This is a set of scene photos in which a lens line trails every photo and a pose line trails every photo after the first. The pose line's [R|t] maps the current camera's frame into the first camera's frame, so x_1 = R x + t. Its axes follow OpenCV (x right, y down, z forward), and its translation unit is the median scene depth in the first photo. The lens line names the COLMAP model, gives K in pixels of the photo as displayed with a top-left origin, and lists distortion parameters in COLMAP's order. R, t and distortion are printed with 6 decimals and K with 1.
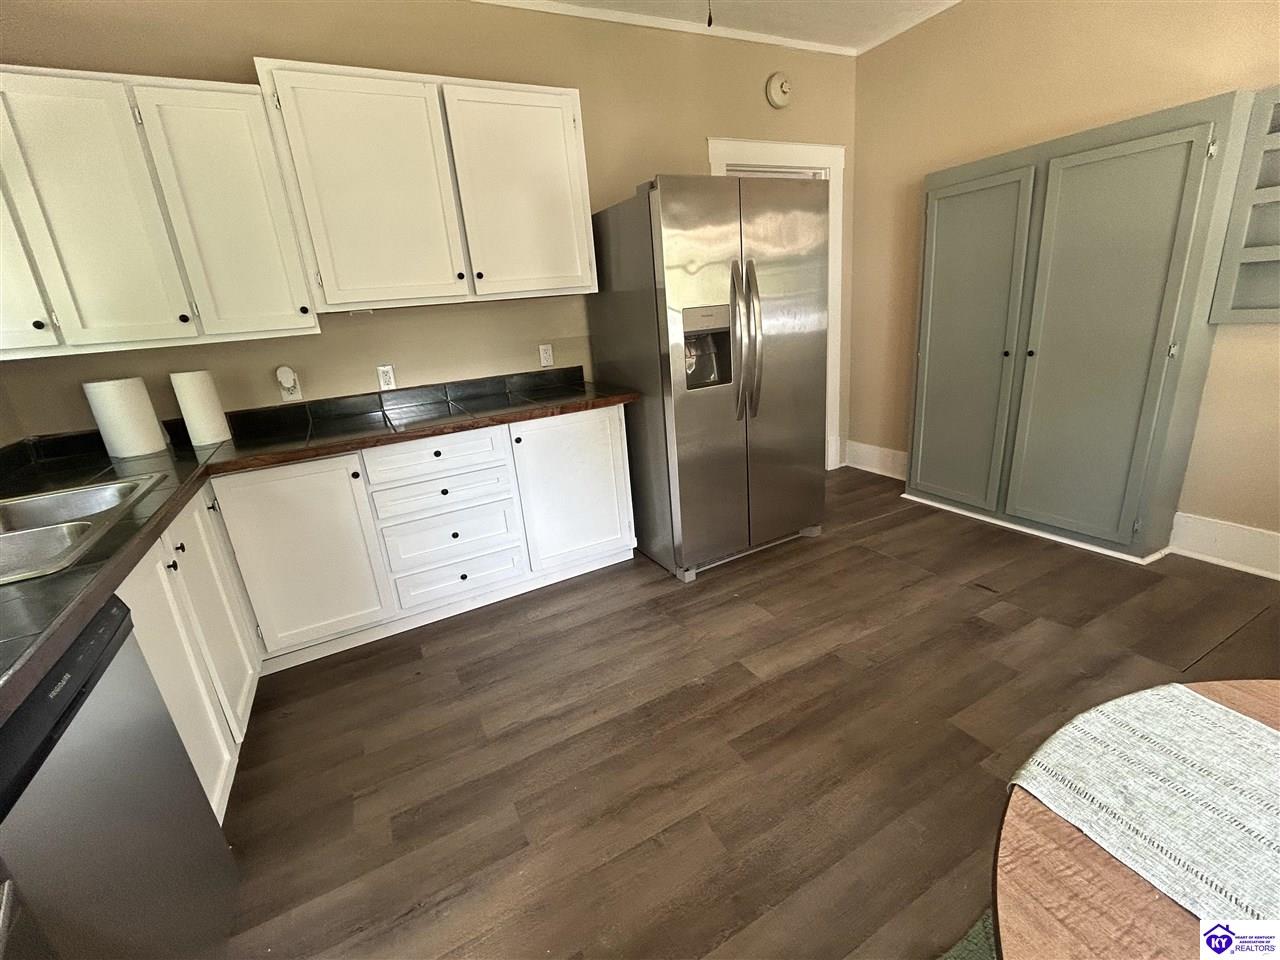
lens RADIAL K [[563.5, 0, 632.0], [0, 563.5, 479.1], [0, 0, 1]] dist [0.004290, 0.001065]
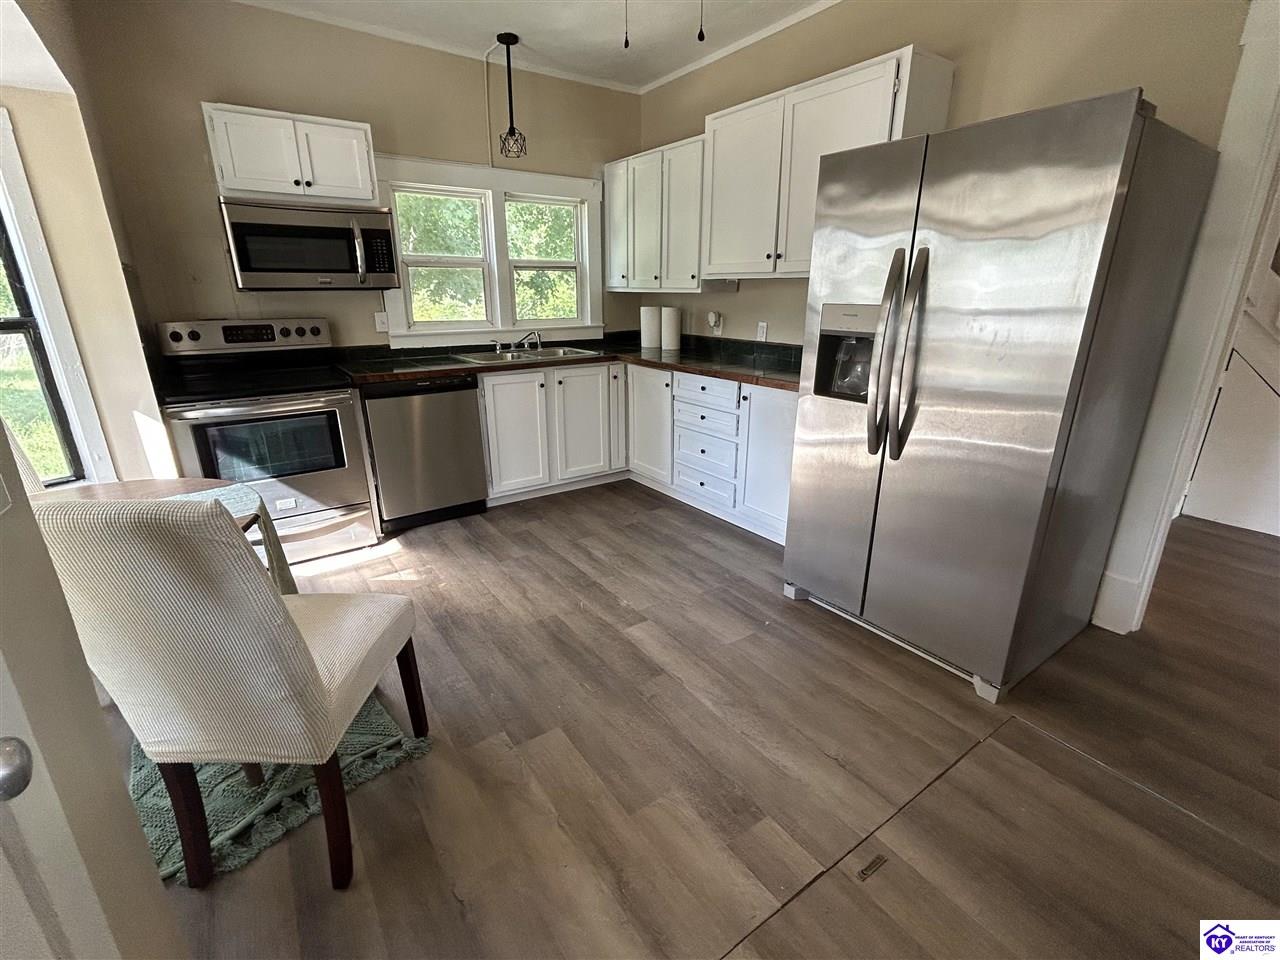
lens RADIAL K [[563.5, 0, 628.6], [0, 563.5, 474.6], [0, 0, 1]] dist [0.004290, 0.001065]
pose [[0.120865, 0.389374, -0.913115, 1.034086], [-0.307085, 0.889403, 0.338615, -0.284830], [0.943976, 0.239478, 0.227069, 0.603327]]
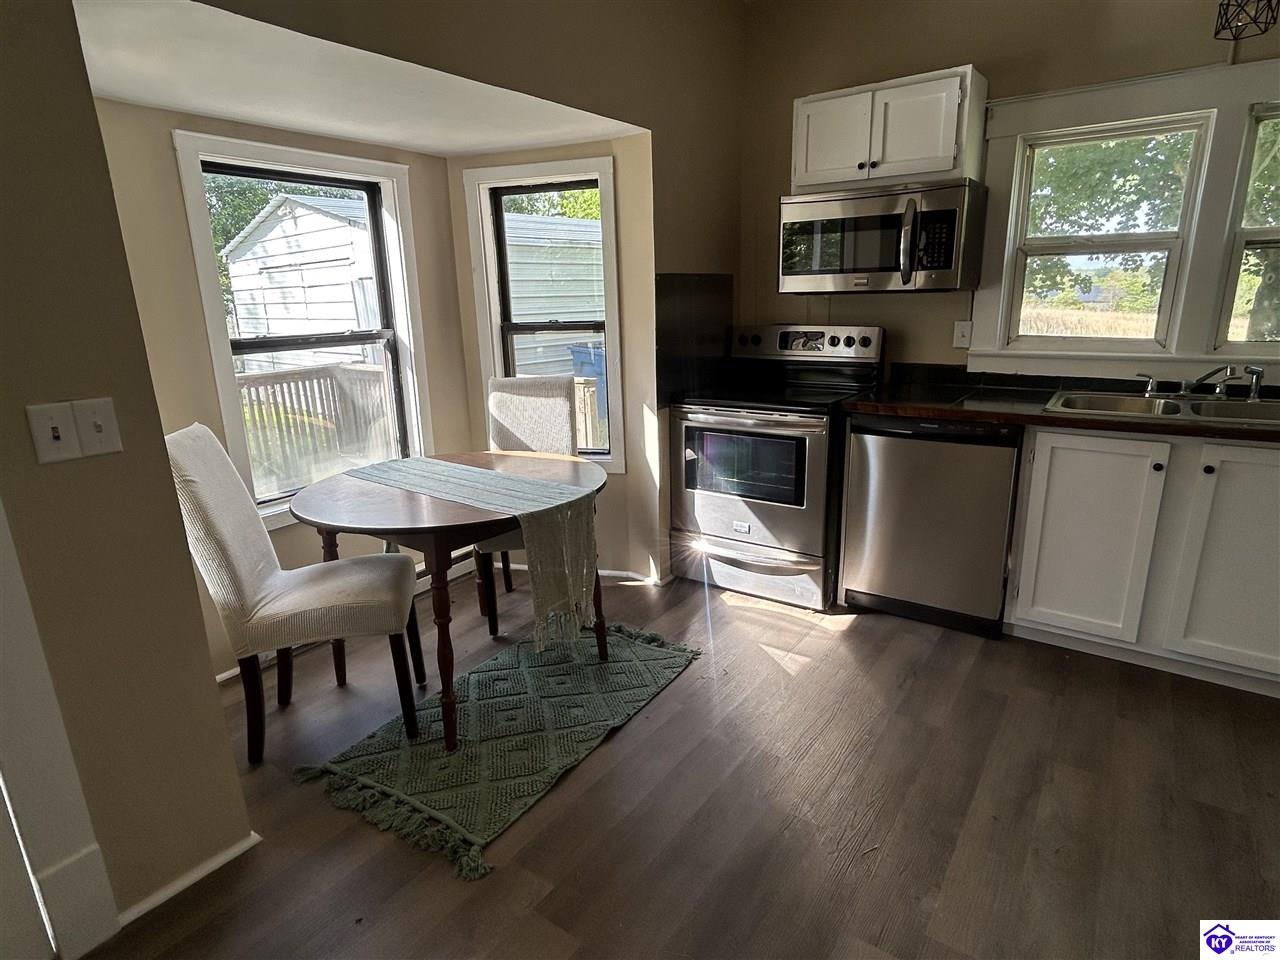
lens RADIAL K [[692.5, 0, 646.6], [0, 692.5, 482.0], [0, 0, 1]] dist [-0.007988, -0.000580]
pose [[-0.876279, 0.229881, -0.423426, 0.560626], [-0.045777, 0.835135, 0.548136, -0.404932], [0.479624, 0.499704, -0.721289, 1.061293]]
